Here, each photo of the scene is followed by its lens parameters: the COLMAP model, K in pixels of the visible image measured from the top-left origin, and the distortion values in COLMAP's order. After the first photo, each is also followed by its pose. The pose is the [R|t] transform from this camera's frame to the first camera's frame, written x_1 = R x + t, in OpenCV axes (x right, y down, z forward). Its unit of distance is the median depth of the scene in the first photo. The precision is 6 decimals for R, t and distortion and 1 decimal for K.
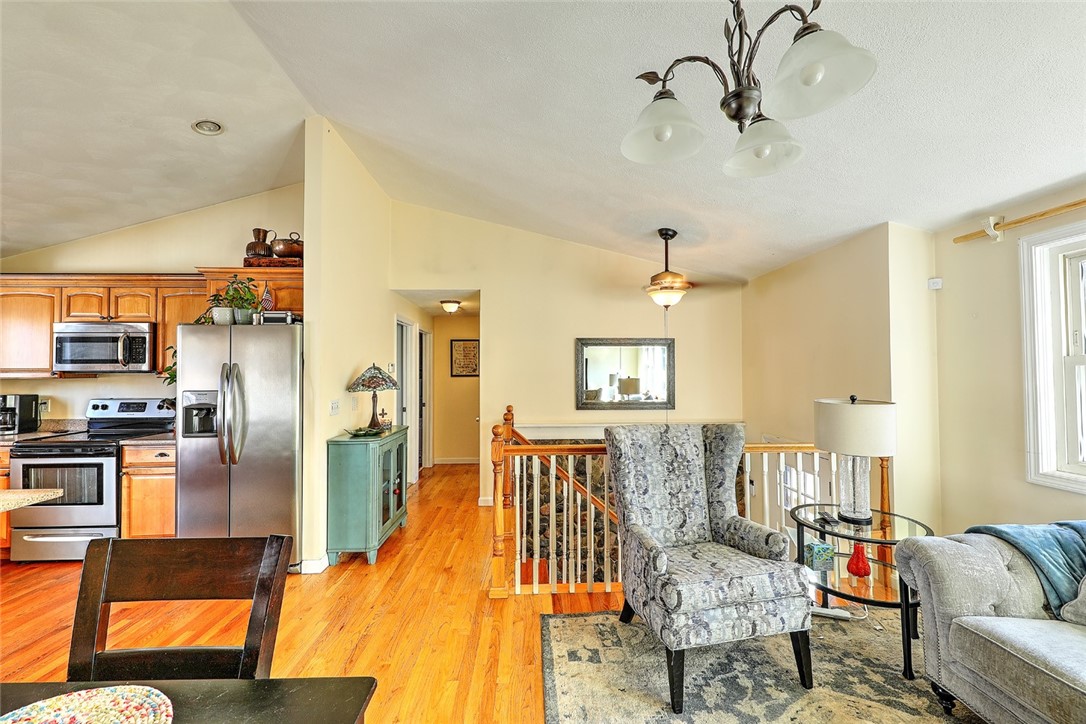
lens RADIAL K [[443.4, 0, 543.0], [0, 443.4, 362.0], [0, 0, 1]] dist [-0.000127, 0.000095]
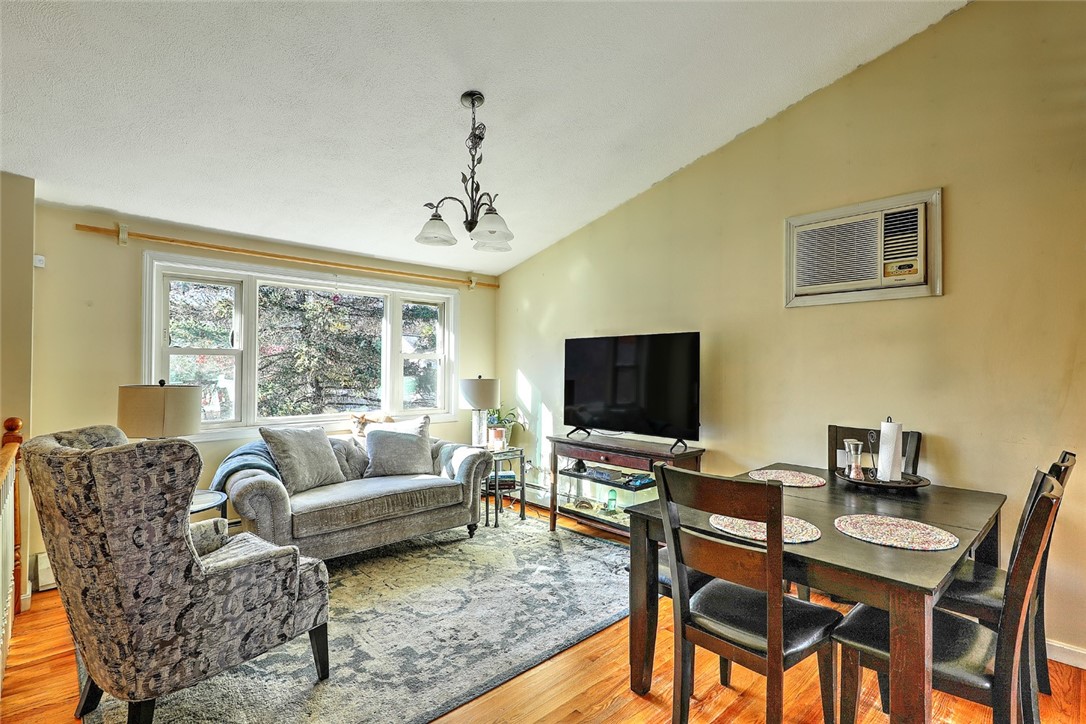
lens RADIAL K [[511.3, 0, 545.1], [0, 511.3, 363.1], [0, 0, 1]] dist [0.001443, 0.000251]
pose [[-0.660914, 0.005197, 0.750443, -0.530490], [-0.023261, 0.999354, -0.027407, 0.034812], [-0.750101, -0.035570, -0.660366, 0.793551]]
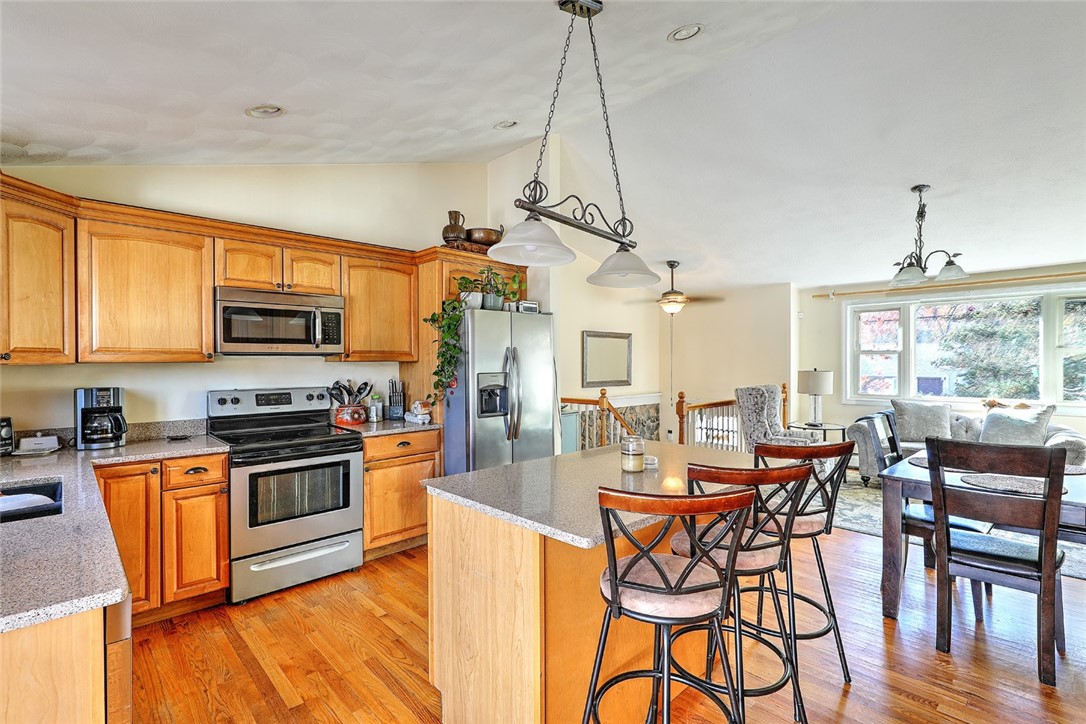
lens RADIAL K [[499.6, 0, 540.7], [0, 499.6, 364.4], [0, 0, 1]] dist [0.003074, 0.000213]
pose [[0.755329, -0.003937, 0.655334, -1.364569], [-0.015326, 0.999602, 0.023671, 0.013653], [-0.655167, -0.027923, 0.754968, 0.023915]]
